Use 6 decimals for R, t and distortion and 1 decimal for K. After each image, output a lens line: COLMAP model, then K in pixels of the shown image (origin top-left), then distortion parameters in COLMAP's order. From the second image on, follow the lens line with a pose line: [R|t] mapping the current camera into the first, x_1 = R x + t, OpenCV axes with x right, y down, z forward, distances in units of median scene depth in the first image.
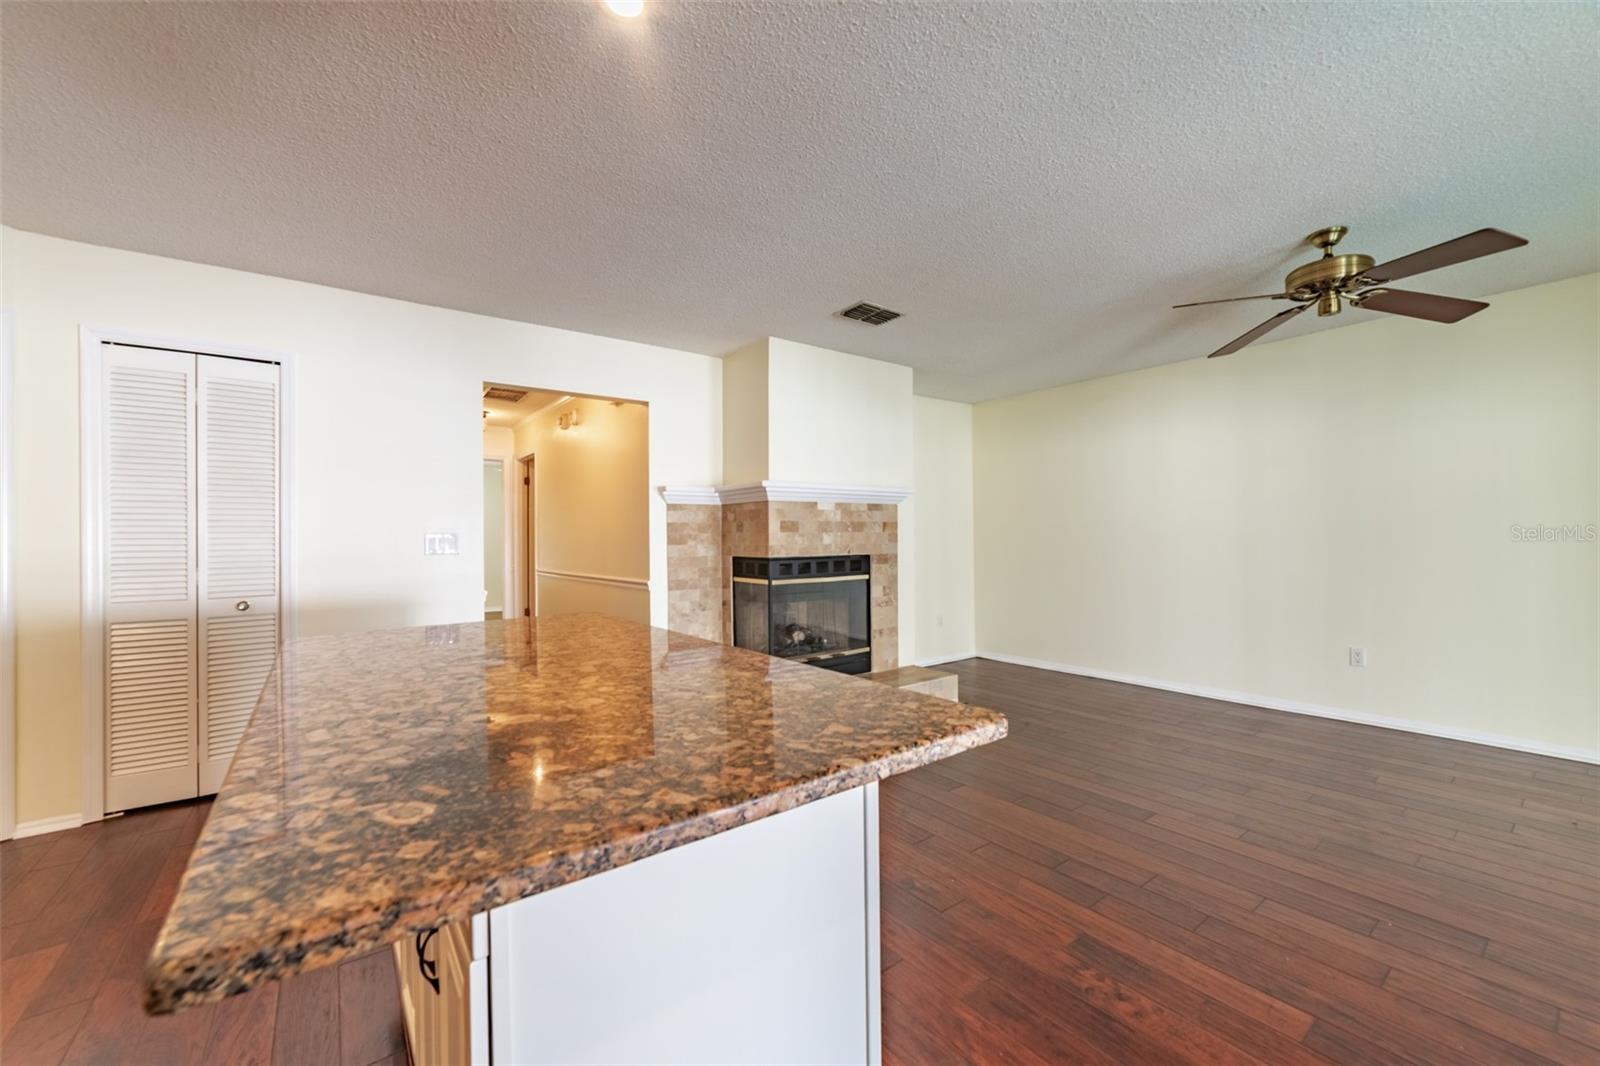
lens RADIAL K [[616.2, 0, 797.2], [0, 616.2, 538.5], [0, 0, 1]] dist [-0.003208, 0.000250]
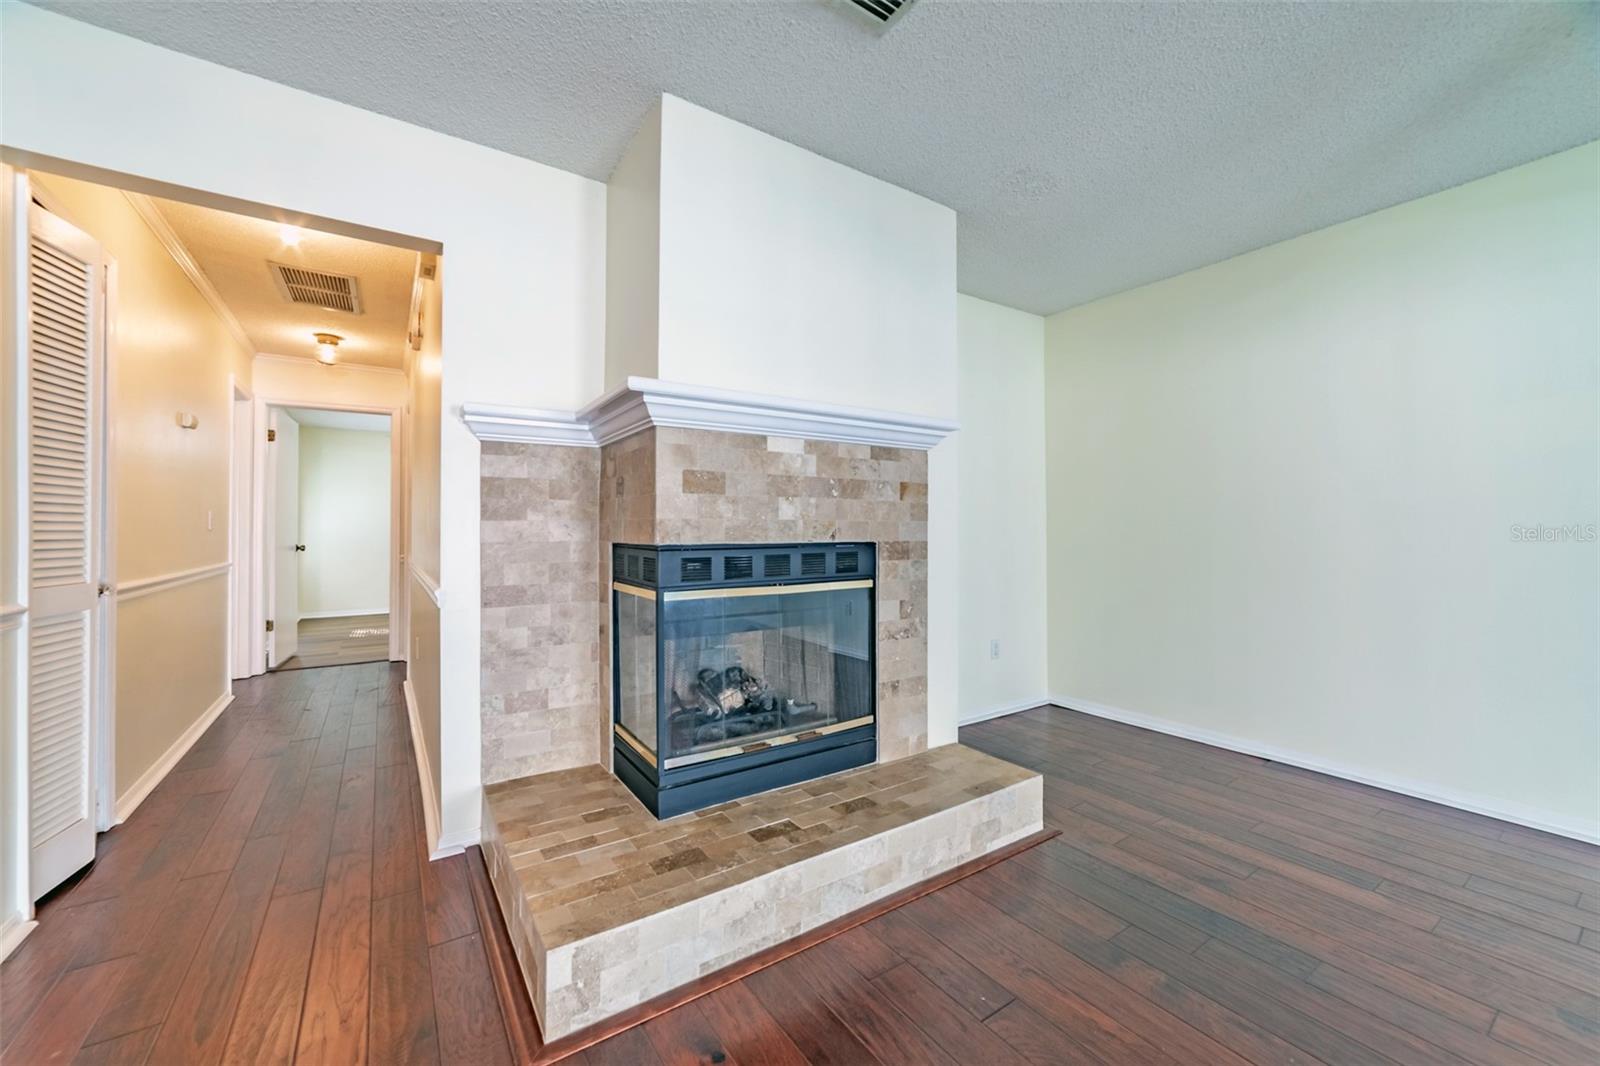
lens RADIAL K [[616.2, 0, 794.2], [0, 616.2, 526.3], [0, 0, 1]] dist [-0.003208, 0.000250]
pose [[0.998432, 0.006729, -0.055569, 0.080471], [-0.007099, 0.999954, -0.006468, 0.017166], [0.055522, 0.006853, 0.998434, 0.478911]]
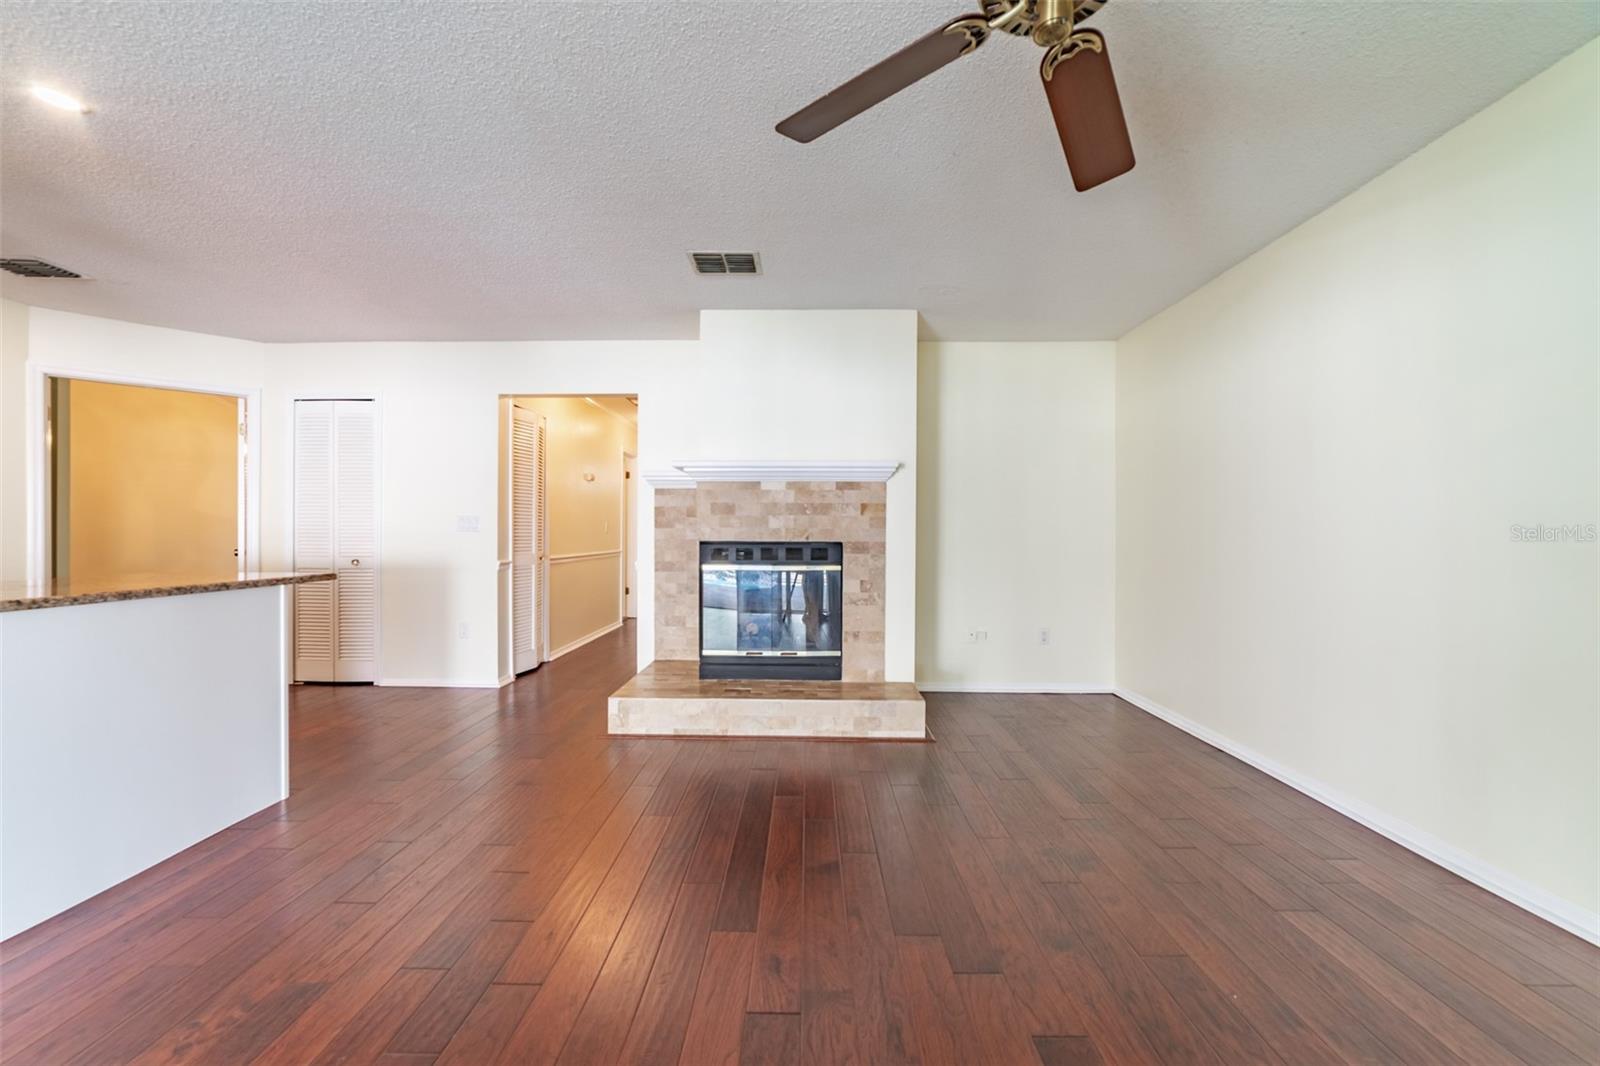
lens RADIAL K [[616.2, 0, 801.6], [0, 616.2, 533.3], [0, 0, 1]] dist [-0.003208, 0.000250]
pose [[0.797030, 0.012746, -0.603805, 0.604992], [-0.012369, 0.999912, 0.004781, 0.011394], [0.603812, 0.003657, 0.797118, 0.302700]]
